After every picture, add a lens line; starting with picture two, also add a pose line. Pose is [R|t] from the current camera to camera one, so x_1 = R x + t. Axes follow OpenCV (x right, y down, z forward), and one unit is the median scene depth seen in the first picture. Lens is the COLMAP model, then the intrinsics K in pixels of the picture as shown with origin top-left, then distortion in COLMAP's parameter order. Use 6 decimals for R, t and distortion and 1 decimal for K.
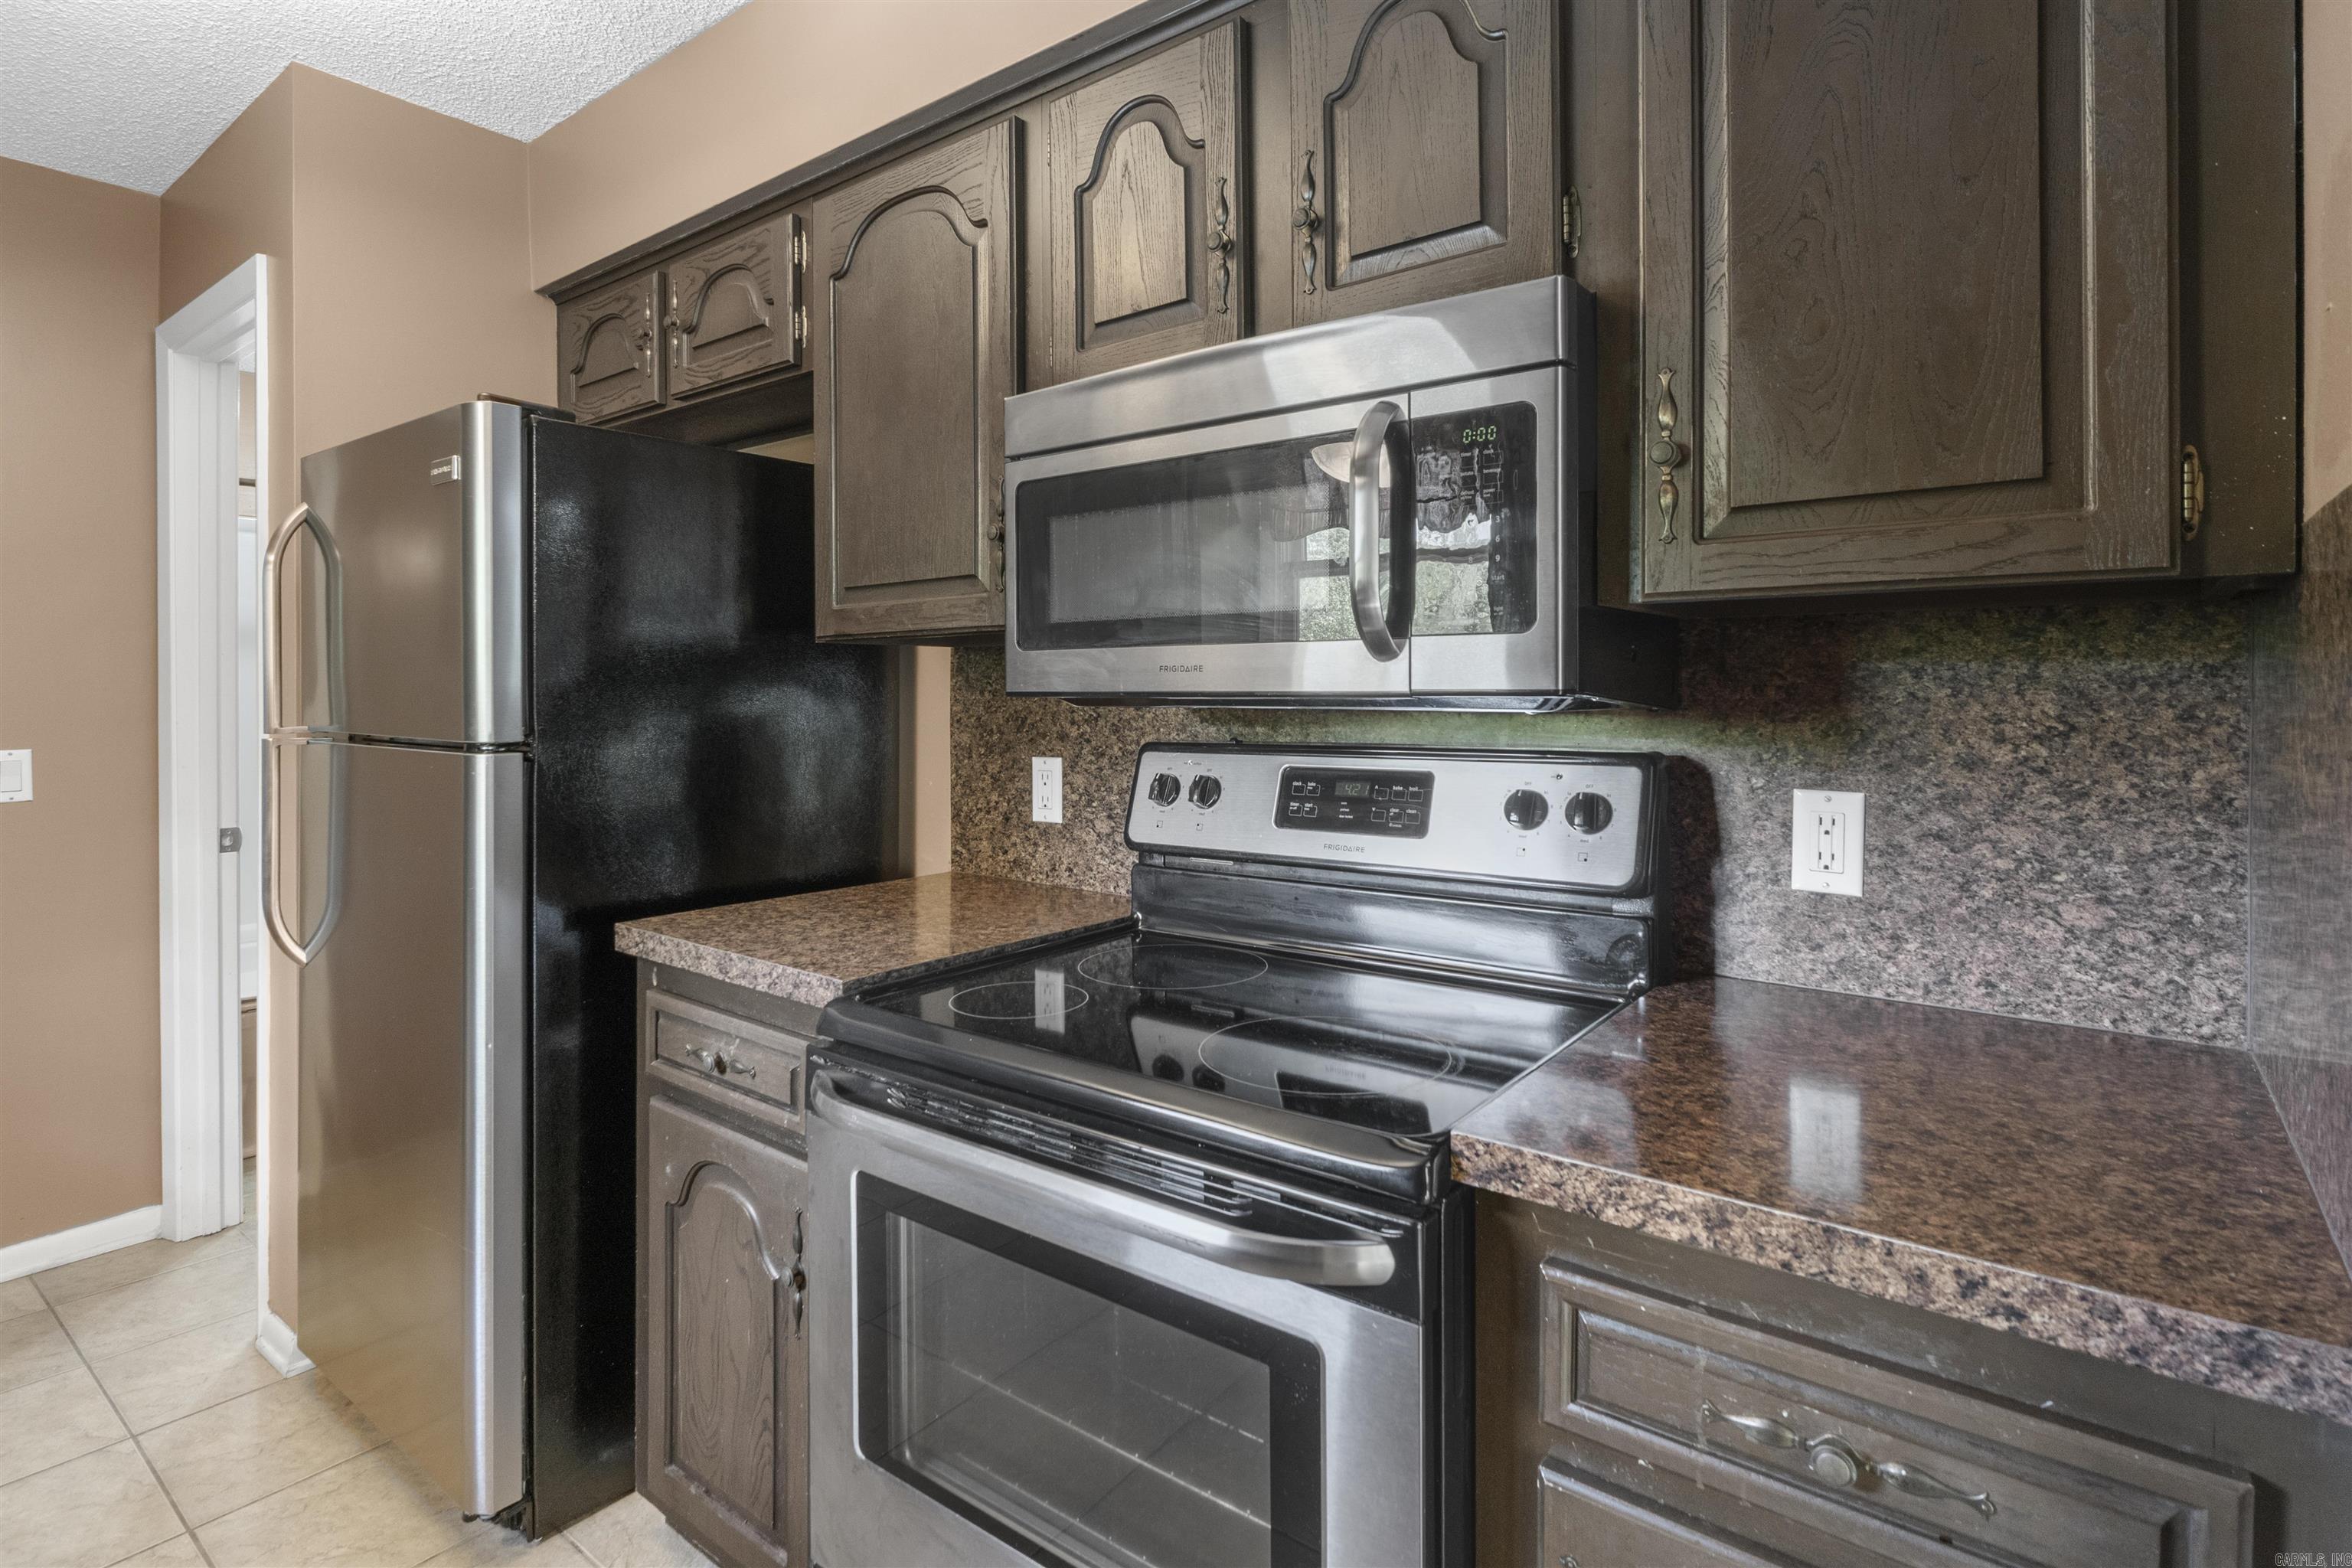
lens RADIAL K [[1167.8, 0, 1156.4], [0, 1167.8, 693.7], [0, 0, 1]] dist [-0.002836, -0.001187]
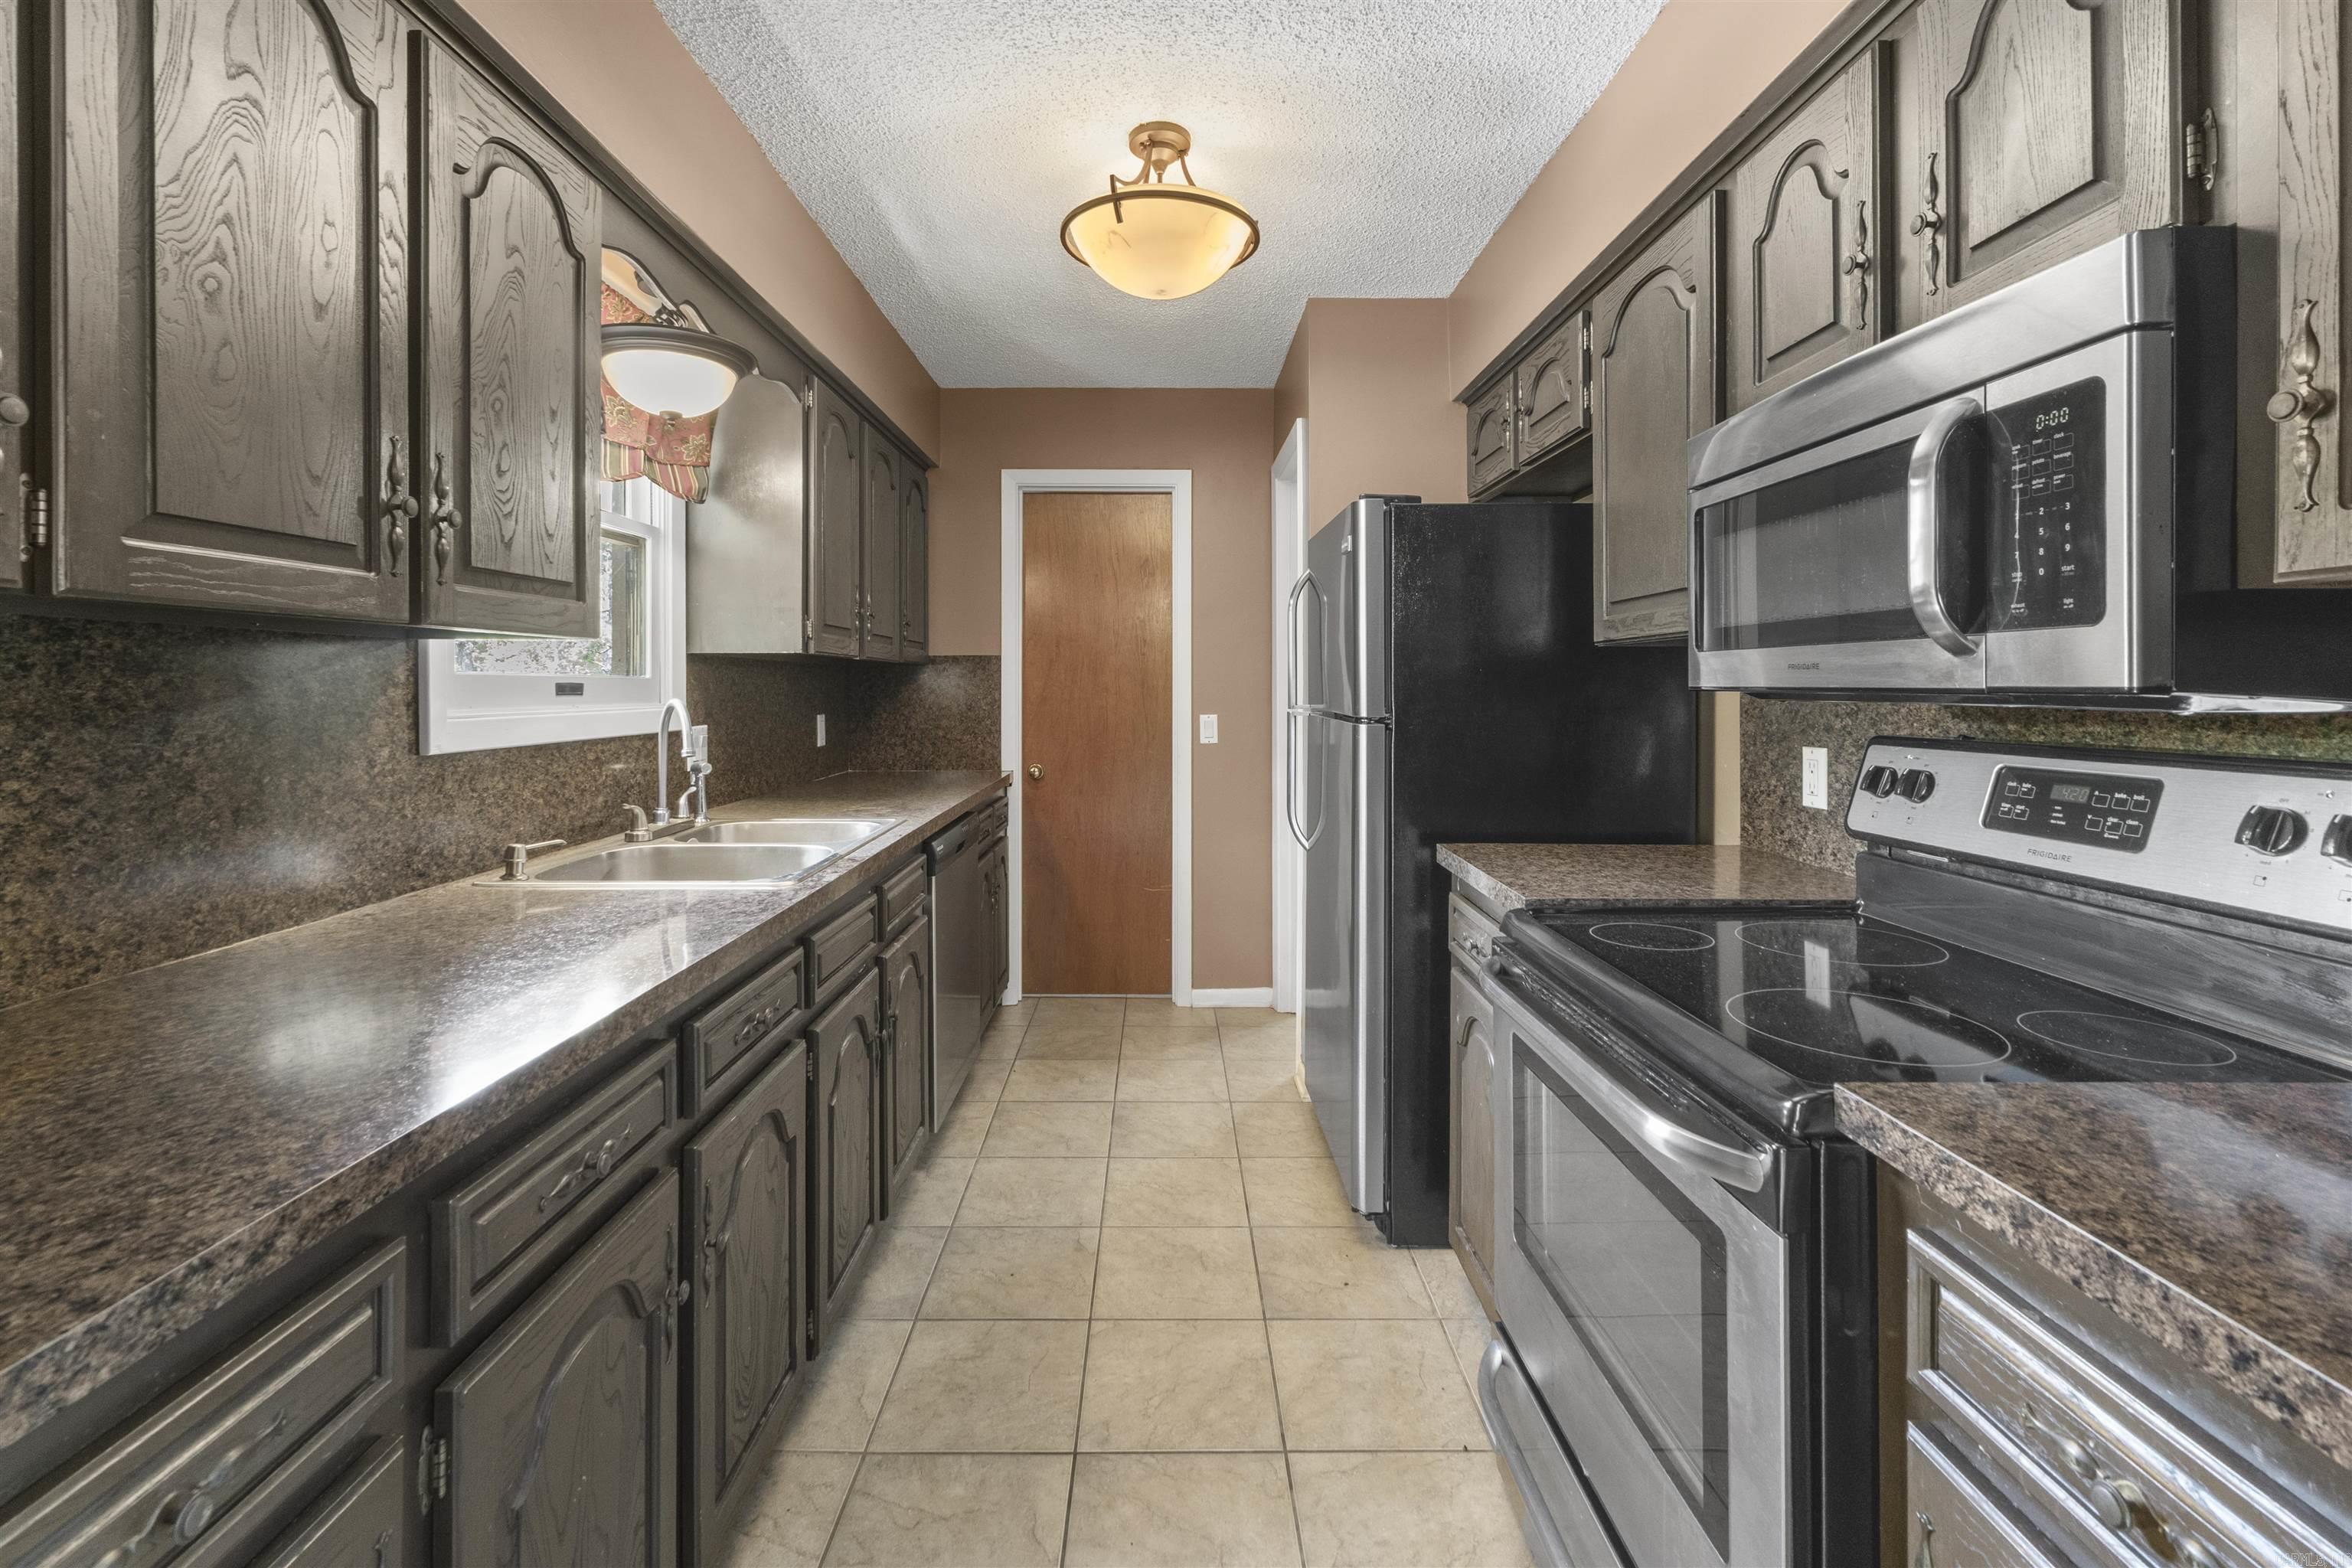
lens RADIAL K [[992.1, 0, 1157.2], [0, 992.1, 687.2], [0, 0, 1]] dist [-0.001615, -0.001415]
pose [[0.623195, 0.005277, -0.782048, 0.320621], [-0.003951, 0.999986, 0.003599, -0.002087], [0.782056, 0.000847, 0.623207, -0.050467]]
